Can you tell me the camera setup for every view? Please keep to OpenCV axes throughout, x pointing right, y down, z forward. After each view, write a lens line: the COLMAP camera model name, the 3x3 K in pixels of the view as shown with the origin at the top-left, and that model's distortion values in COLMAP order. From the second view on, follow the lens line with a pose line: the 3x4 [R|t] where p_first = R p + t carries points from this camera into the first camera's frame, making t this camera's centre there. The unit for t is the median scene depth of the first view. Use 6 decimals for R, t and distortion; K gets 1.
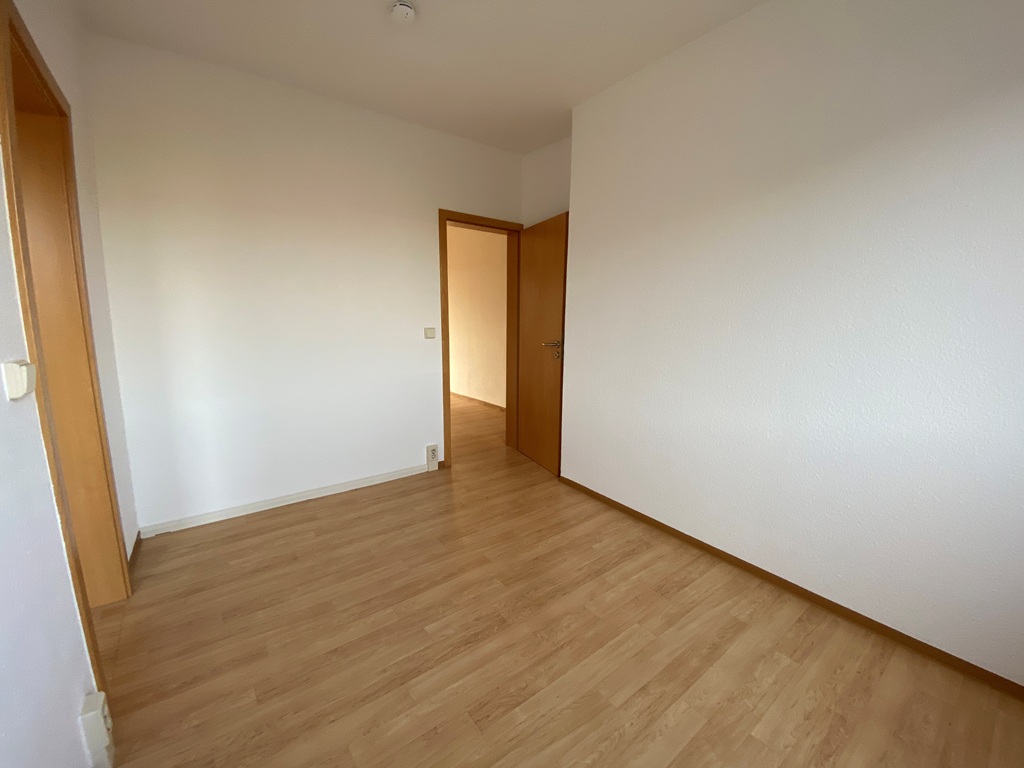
lens RADIAL K [[417.7, 0, 530.7], [0, 417.7, 320.4], [0, 0, 1]] dist [-0.015158, -0.001199]
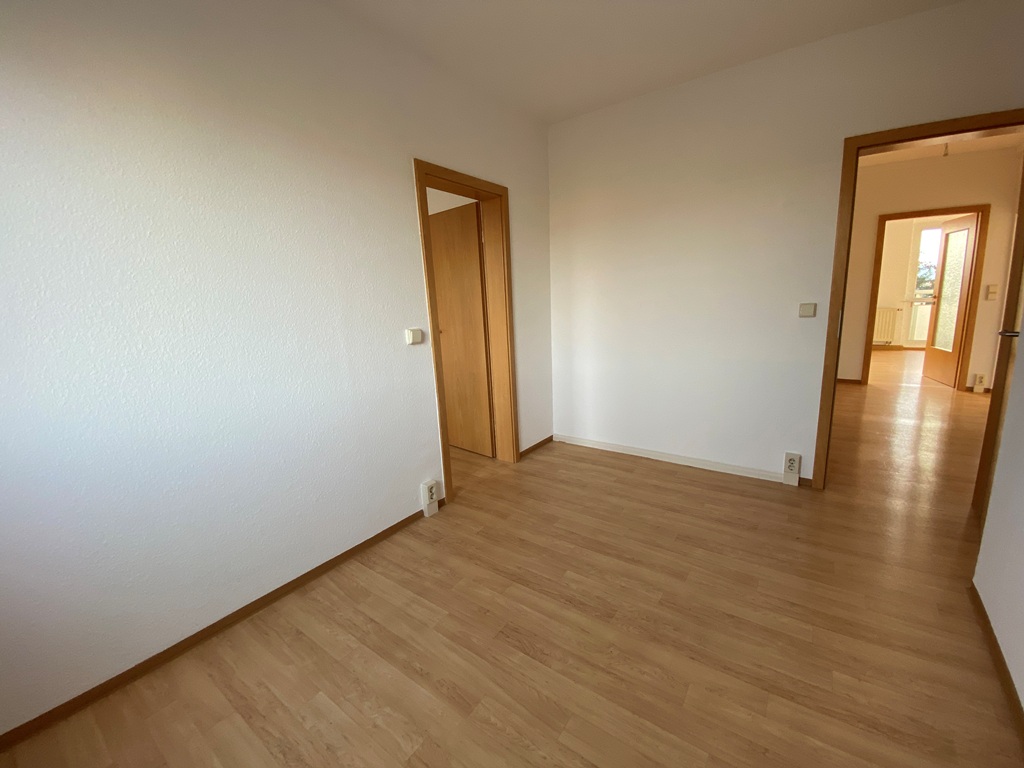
lens RADIAL K [[417.7, 0, 512.8], [0, 417.7, 375.5], [0, 0, 1]] dist [-0.015158, -0.001199]
pose [[0.285520, 0.160882, -0.944773, 0.623444], [0.020710, 0.984543, 0.173913, -0.009336], [0.958149, -0.069222, 0.277775, 0.482240]]
